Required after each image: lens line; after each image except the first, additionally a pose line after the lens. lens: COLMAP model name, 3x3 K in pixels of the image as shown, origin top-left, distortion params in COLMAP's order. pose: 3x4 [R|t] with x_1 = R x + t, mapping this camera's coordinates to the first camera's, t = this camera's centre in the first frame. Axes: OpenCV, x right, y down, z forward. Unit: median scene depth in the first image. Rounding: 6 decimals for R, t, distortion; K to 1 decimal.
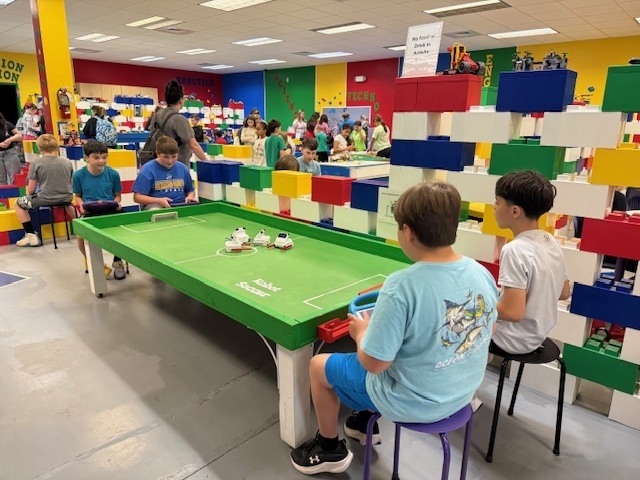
lens RADIAL K [[462.5, 0, 320.3], [0, 462.5, 239.9], [0, 0, 1]] dist [-0.004928, -0.000503]
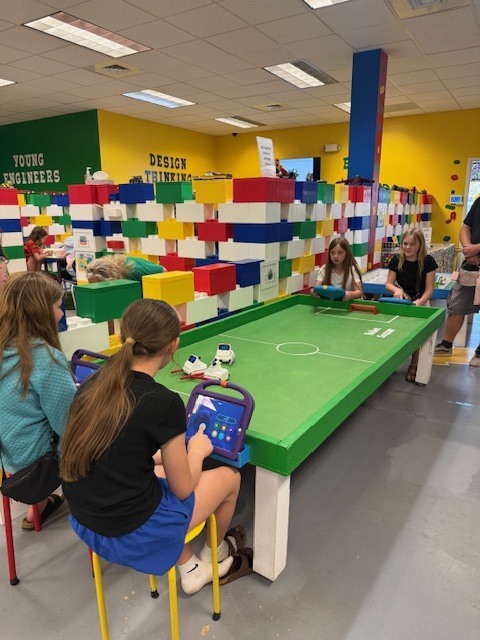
lens RADIAL K [[462.5, 0, 240.0], [0, 462.5, 321.4], [0, 0, 1]] dist [-0.004928, -0.000503]
pose [[-0.203226, -0.244984, 0.947988, -1.080694], [0.242820, 0.925338, 0.291185, -0.344498], [-0.948545, 0.289367, -0.128566, 1.261380]]
